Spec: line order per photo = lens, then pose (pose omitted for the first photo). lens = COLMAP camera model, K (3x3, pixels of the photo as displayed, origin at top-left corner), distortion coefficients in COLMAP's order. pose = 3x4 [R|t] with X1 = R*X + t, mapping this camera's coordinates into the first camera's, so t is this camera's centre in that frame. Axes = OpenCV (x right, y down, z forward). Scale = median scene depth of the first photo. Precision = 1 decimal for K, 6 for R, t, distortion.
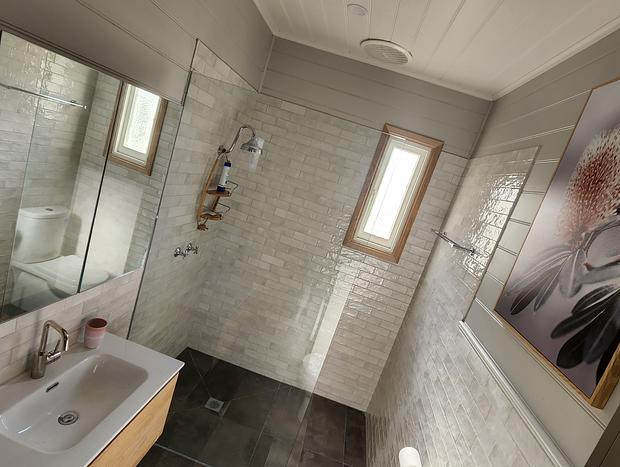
lens RADIAL K [[343.2, 0, 310.0], [0, 343.2, 233.5], [0, 0, 1]] dist [0.001658, -0.000240]
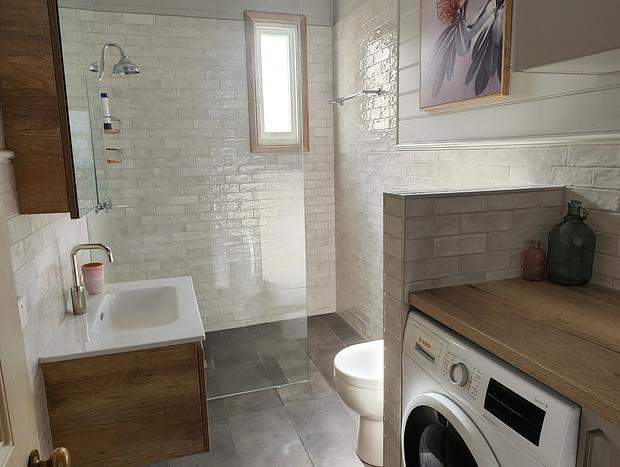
lens RADIAL K [[453.1, 0, 310.0], [0, 453.1, 233.5], [0, 0, 1]] dist [0.002313, -0.000070]
pose [[0.846352, -0.401981, 0.349428, -0.308950], [0.383470, 0.915188, 0.124026, 0.153325], [-0.369648, 0.029026, 0.928718, -0.204469]]
